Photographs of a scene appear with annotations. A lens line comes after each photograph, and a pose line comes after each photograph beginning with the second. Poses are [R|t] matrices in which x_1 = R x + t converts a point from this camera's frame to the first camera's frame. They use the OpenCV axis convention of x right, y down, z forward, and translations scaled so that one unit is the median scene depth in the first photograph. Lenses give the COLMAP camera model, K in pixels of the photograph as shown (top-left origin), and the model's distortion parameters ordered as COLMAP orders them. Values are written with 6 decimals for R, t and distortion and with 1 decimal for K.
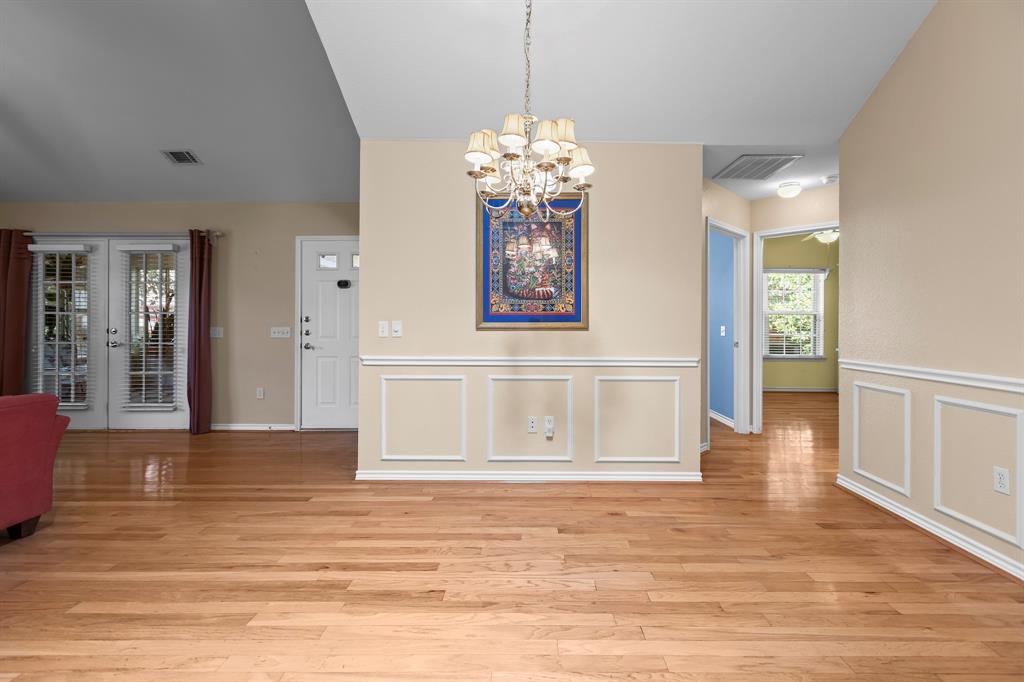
lens RADIAL K [[460.7, 0, 529.3], [0, 460.7, 324.1], [0, 0, 1]] dist [0.003710, -0.000985]
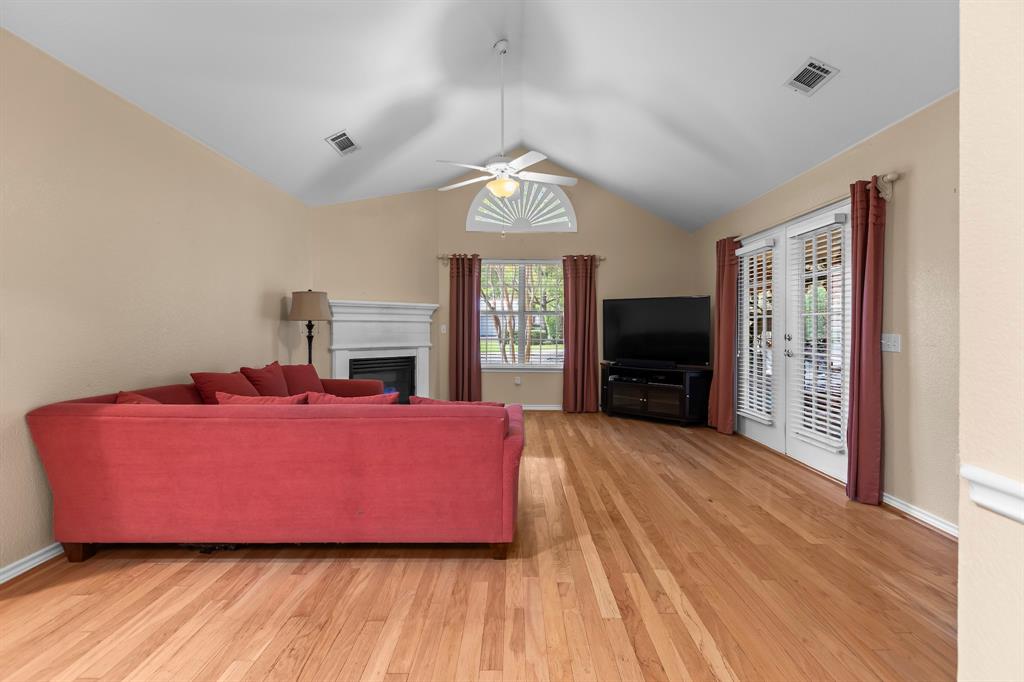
lens RADIAL K [[460.7, 0, 519.7], [0, 460.7, 329.8], [0, 0, 1]] dist [0.003710, -0.000985]
pose [[0.010701, 0.002415, -0.999940, -0.127114], [-0.000066, 0.999997, 0.002414, -0.000398], [0.999943, 0.000040, 0.010701, 0.775245]]
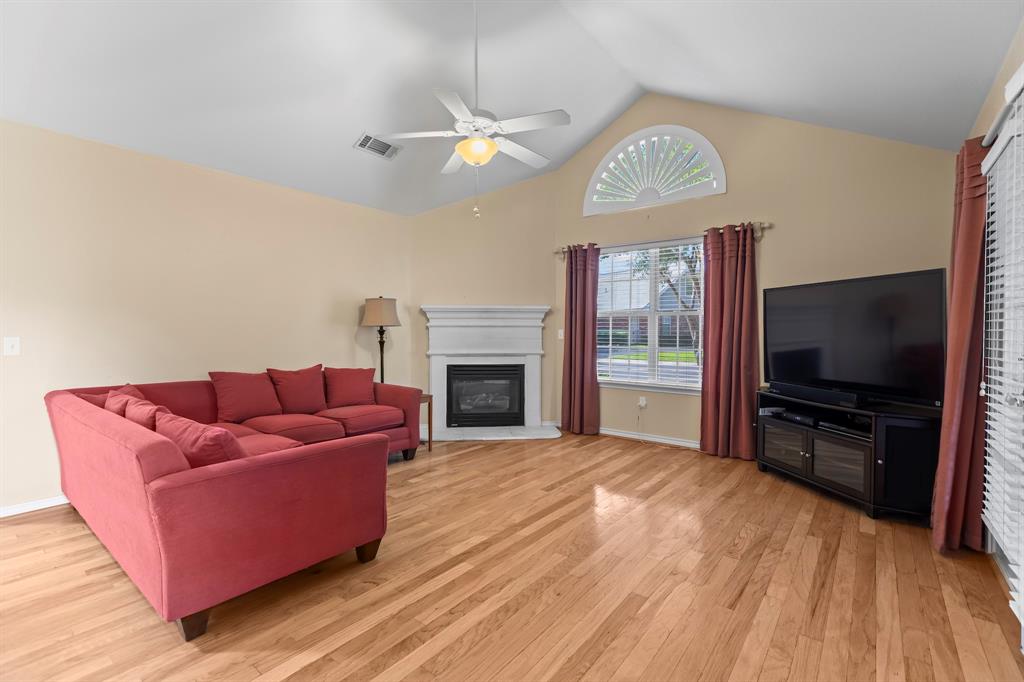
lens RADIAL K [[460.7, 0, 515.0], [0, 460.7, 338.9], [0, 0, 1]] dist [0.003710, -0.000985]
pose [[-0.617062, 0.009215, -0.786861, -0.638865], [0.000280, 0.999934, 0.011491, -0.002032], [0.786914, 0.006870, -0.617024, 1.372118]]
